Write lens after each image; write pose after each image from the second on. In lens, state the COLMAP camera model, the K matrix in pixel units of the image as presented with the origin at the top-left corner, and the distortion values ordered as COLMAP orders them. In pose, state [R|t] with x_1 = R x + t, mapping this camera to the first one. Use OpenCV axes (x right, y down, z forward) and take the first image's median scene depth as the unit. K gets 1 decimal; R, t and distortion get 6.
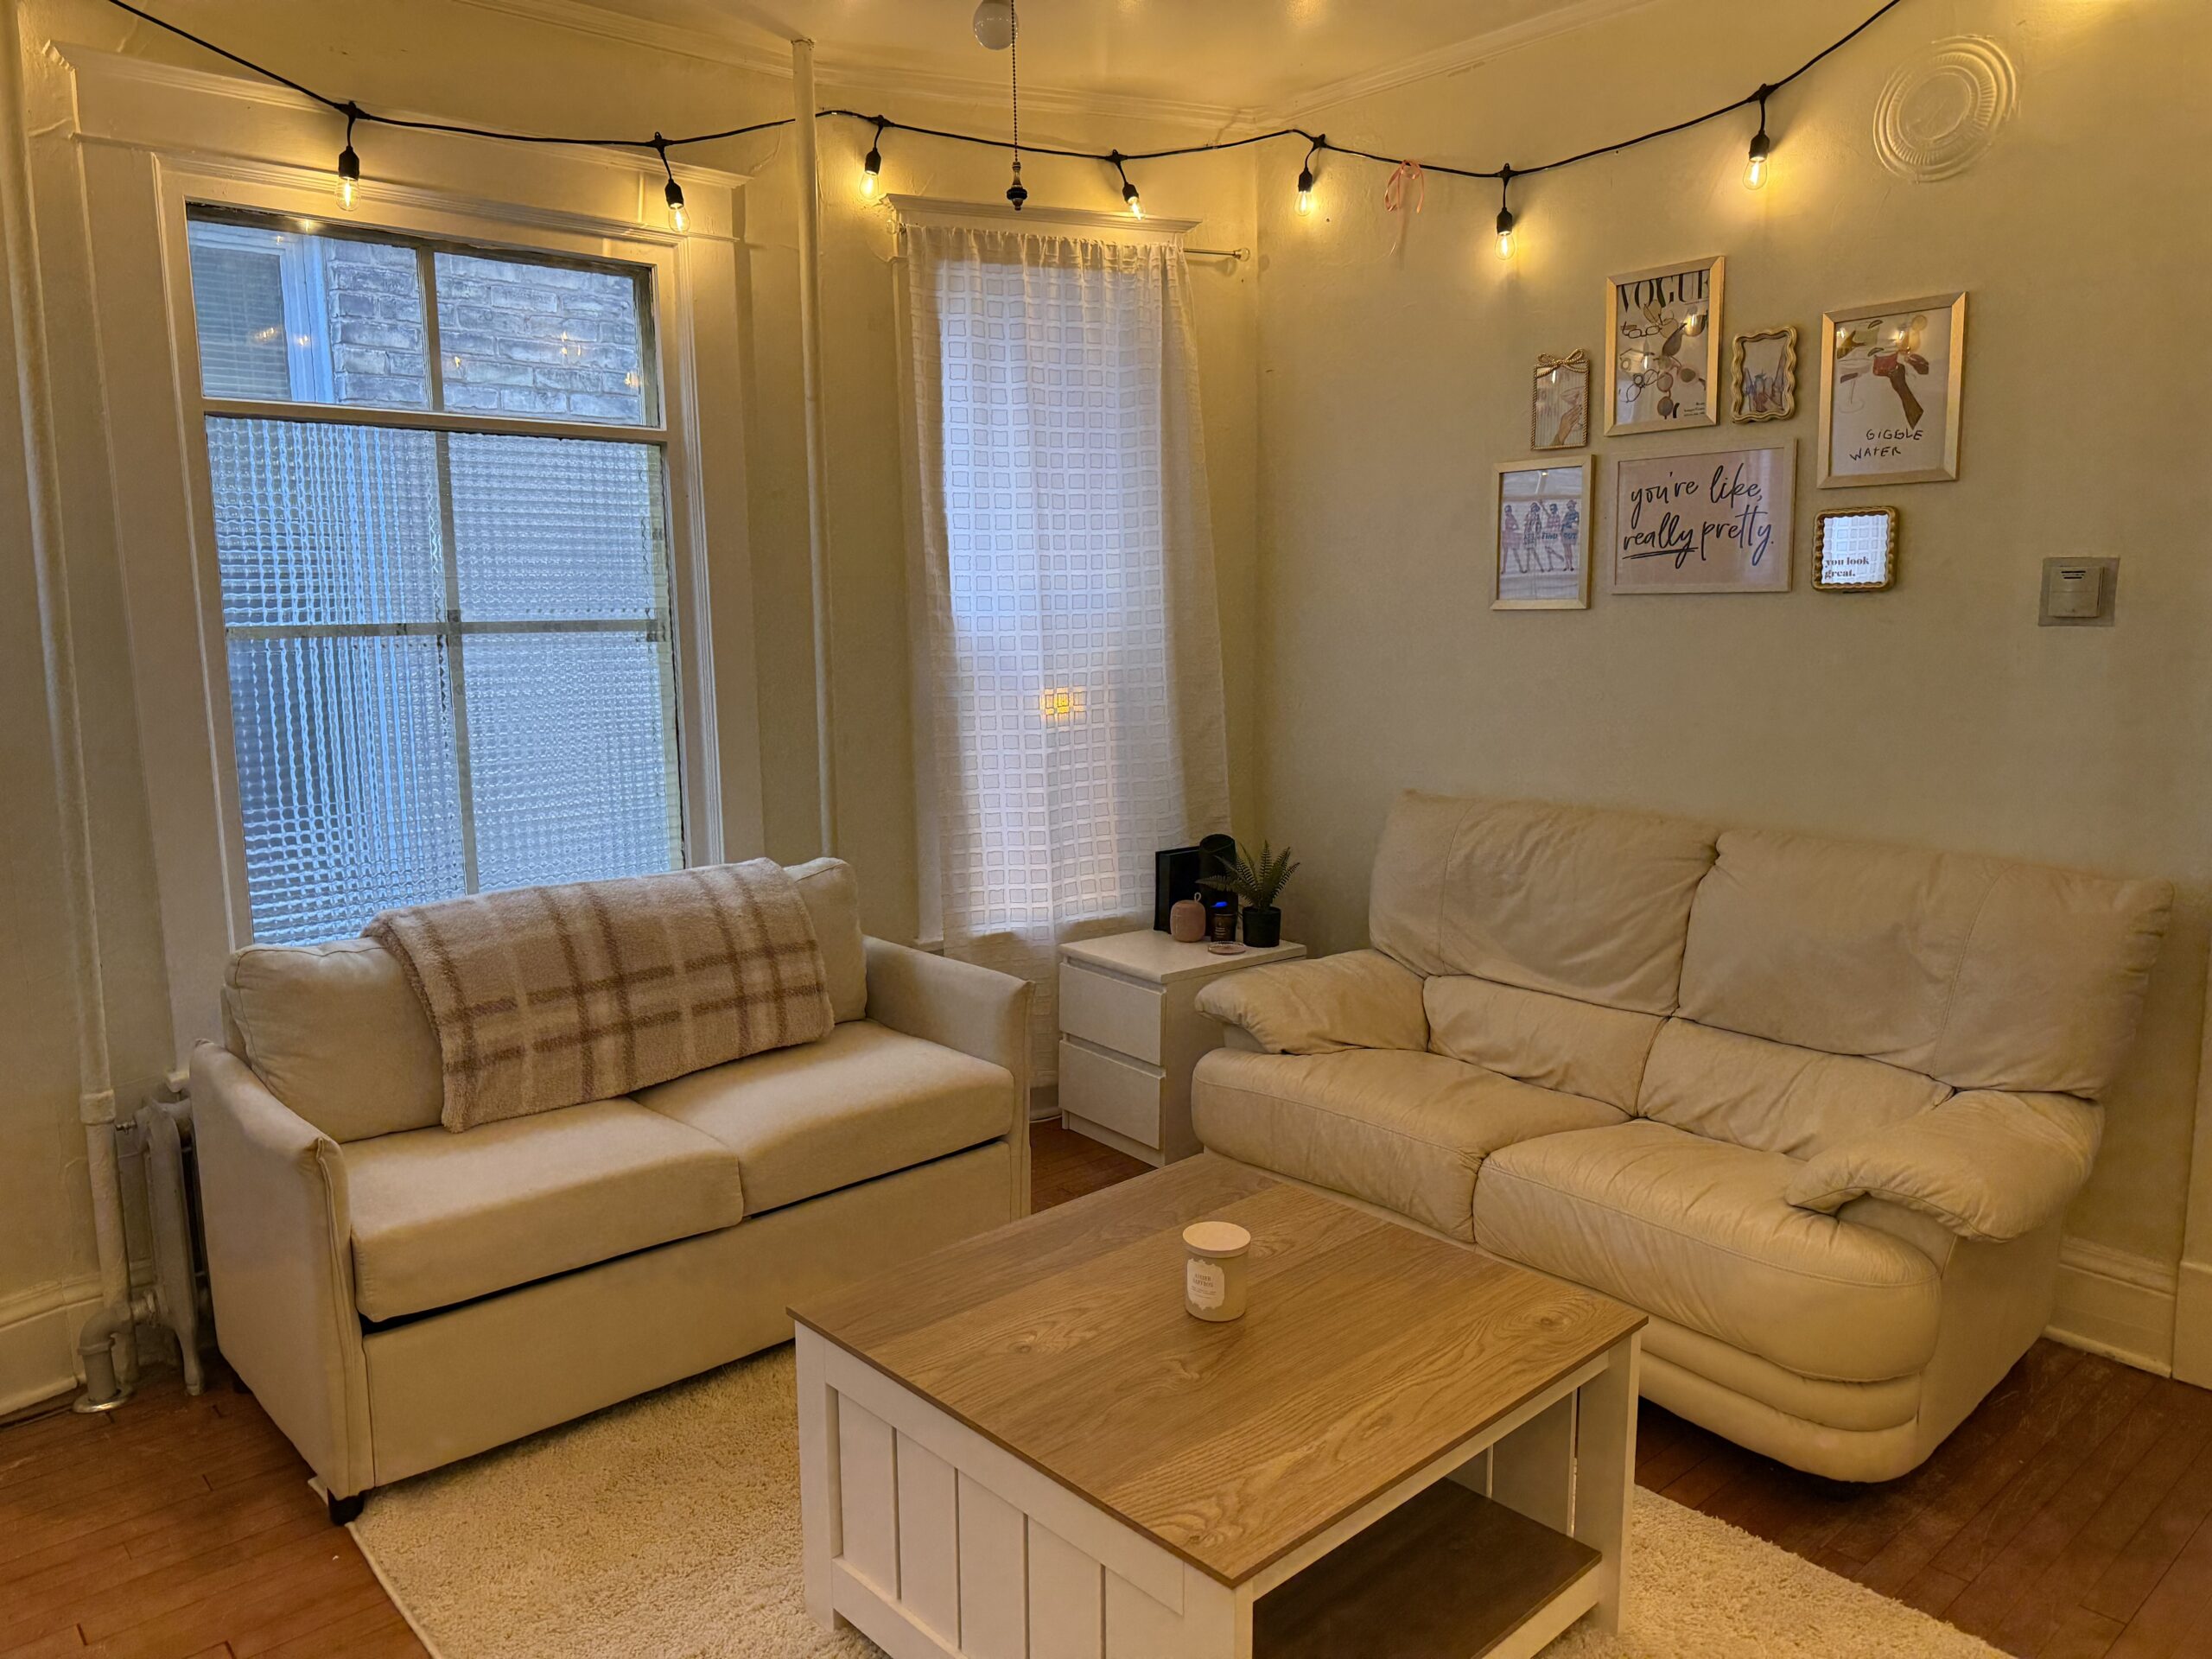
lens RADIAL K [[1507.8, 0, 1110.8], [0, 1507.8, 817.2], [0, 0, 1]] dist [-0.050038, -0.010622]
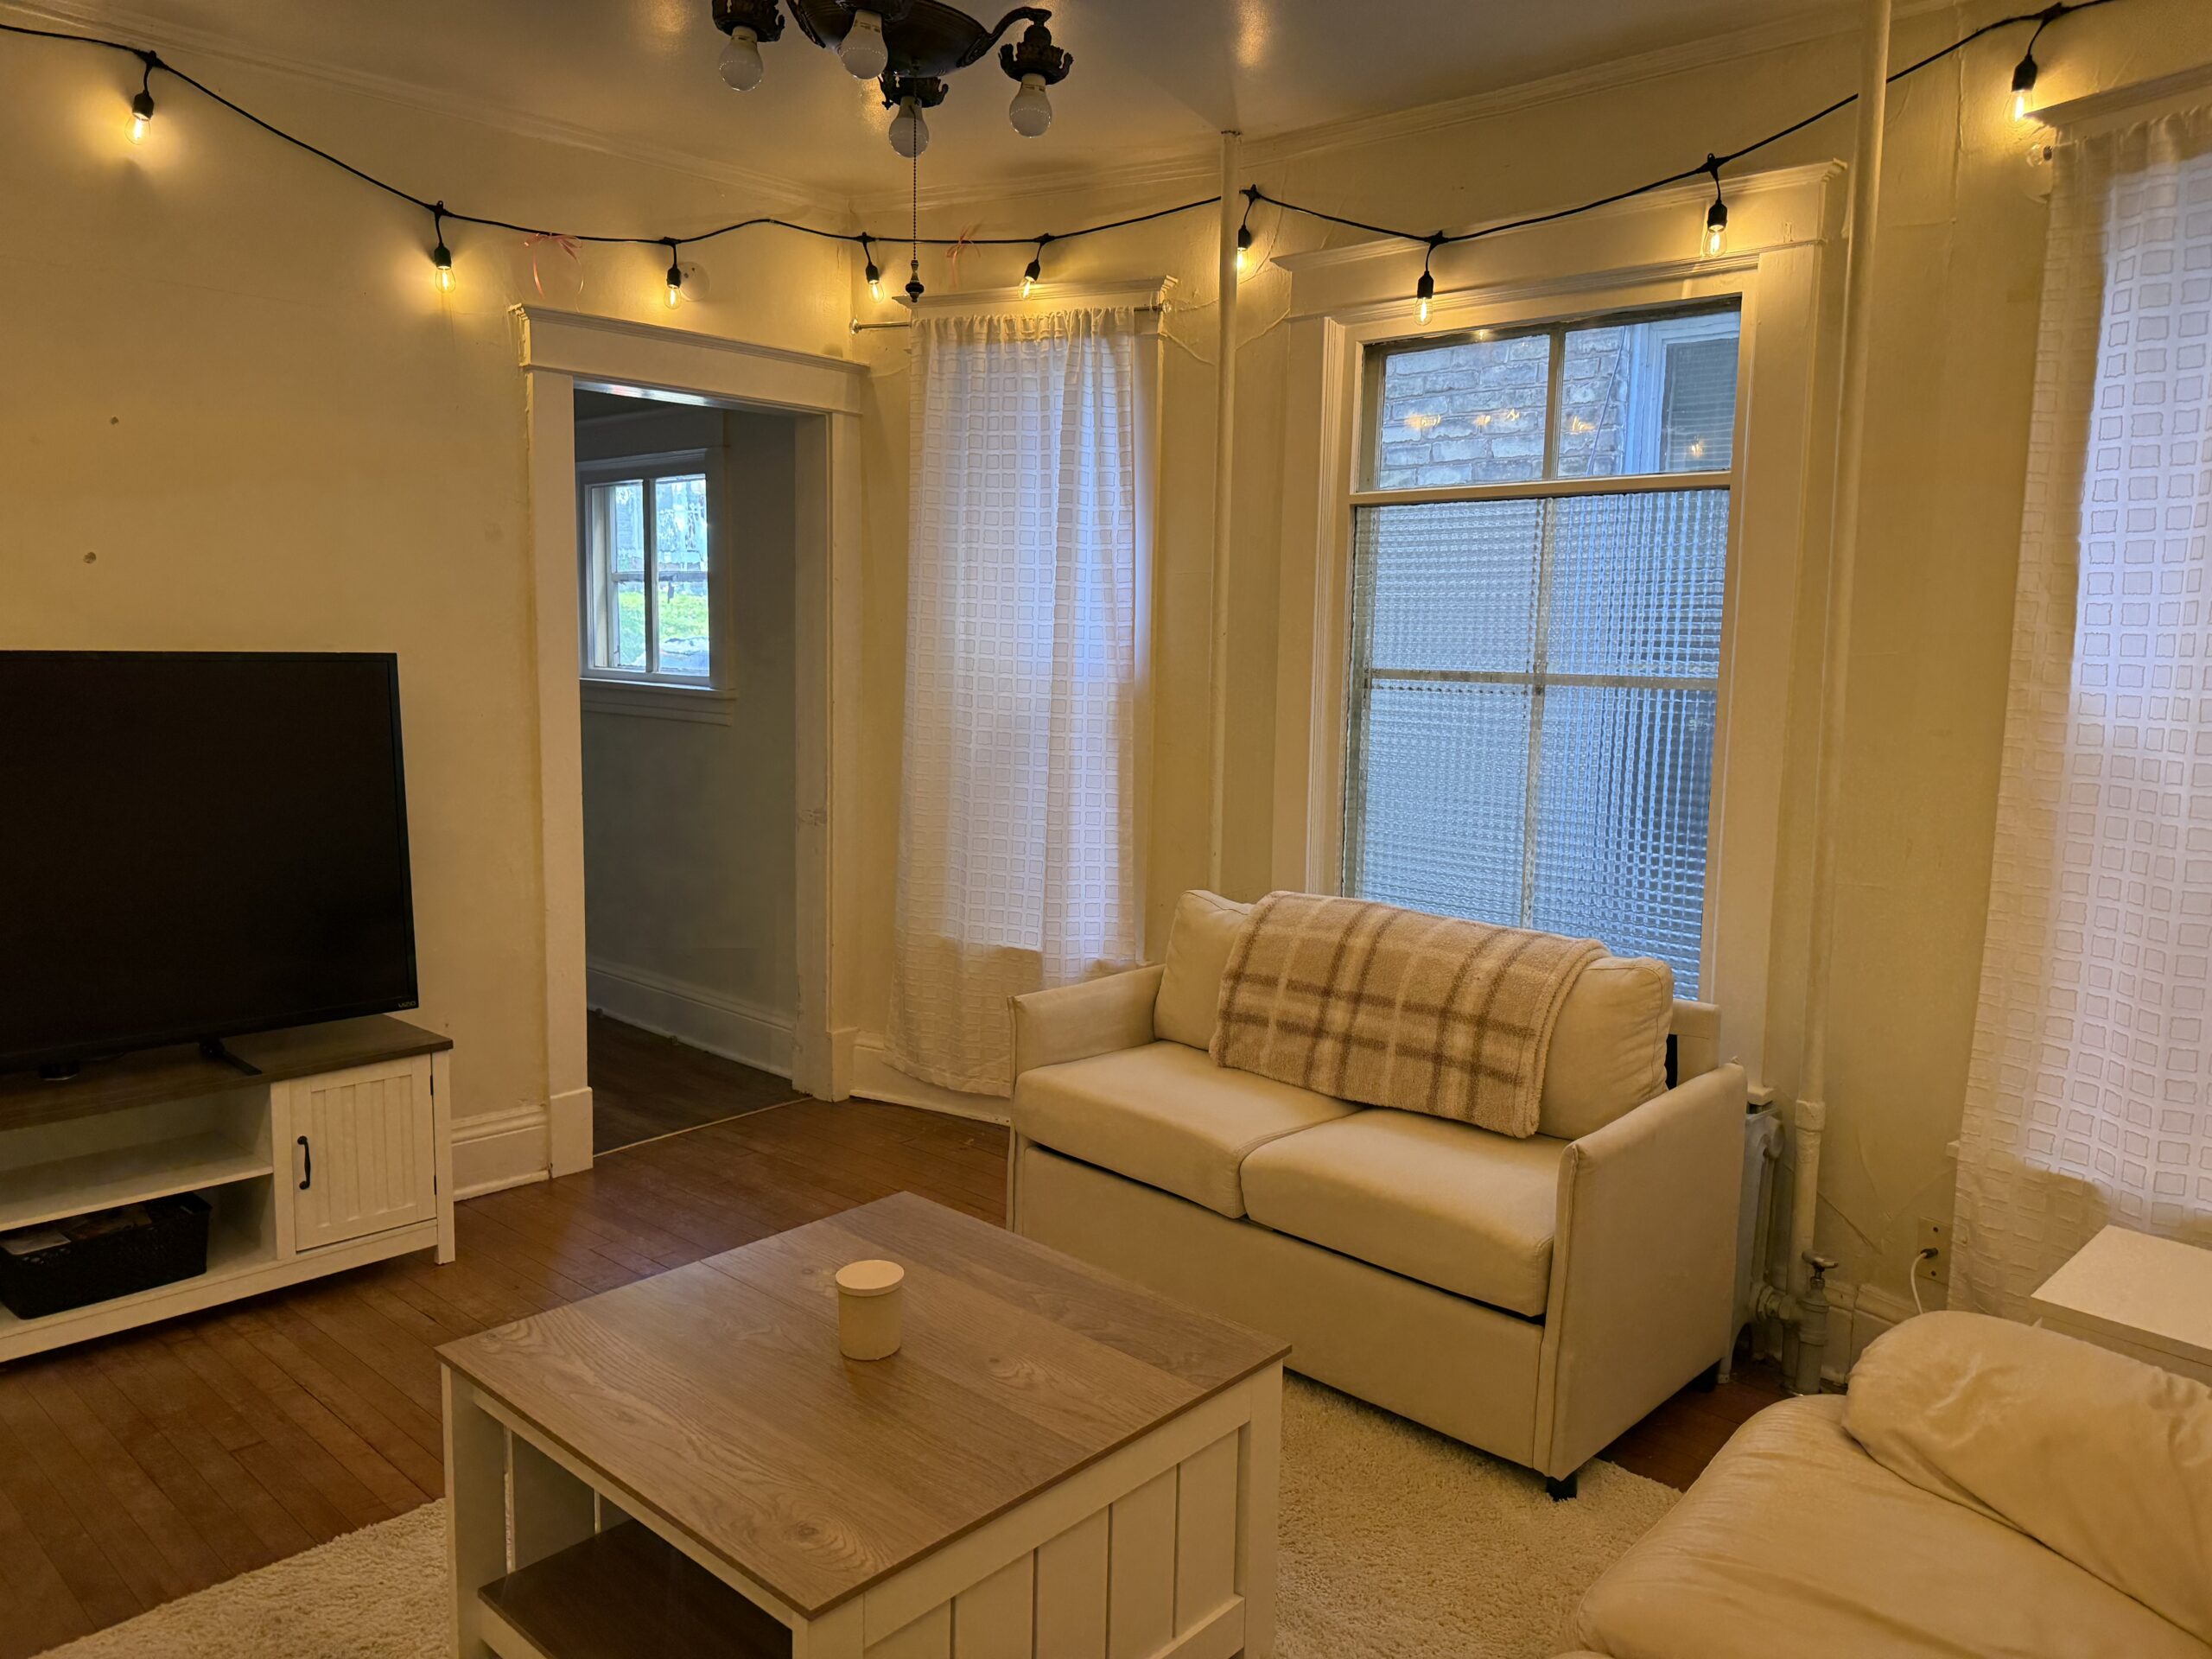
lens RADIAL K [[1507.8, 0, 1109.9], [0, 1507.8, 835.1], [0, 0, 1]] dist [-0.050038, -0.010622]
pose [[0.049223, 0.130748, -0.990193, 0.683249], [-0.166114, 0.978659, 0.120968, -0.101844], [0.984877, 0.158530, 0.069892, 0.676209]]
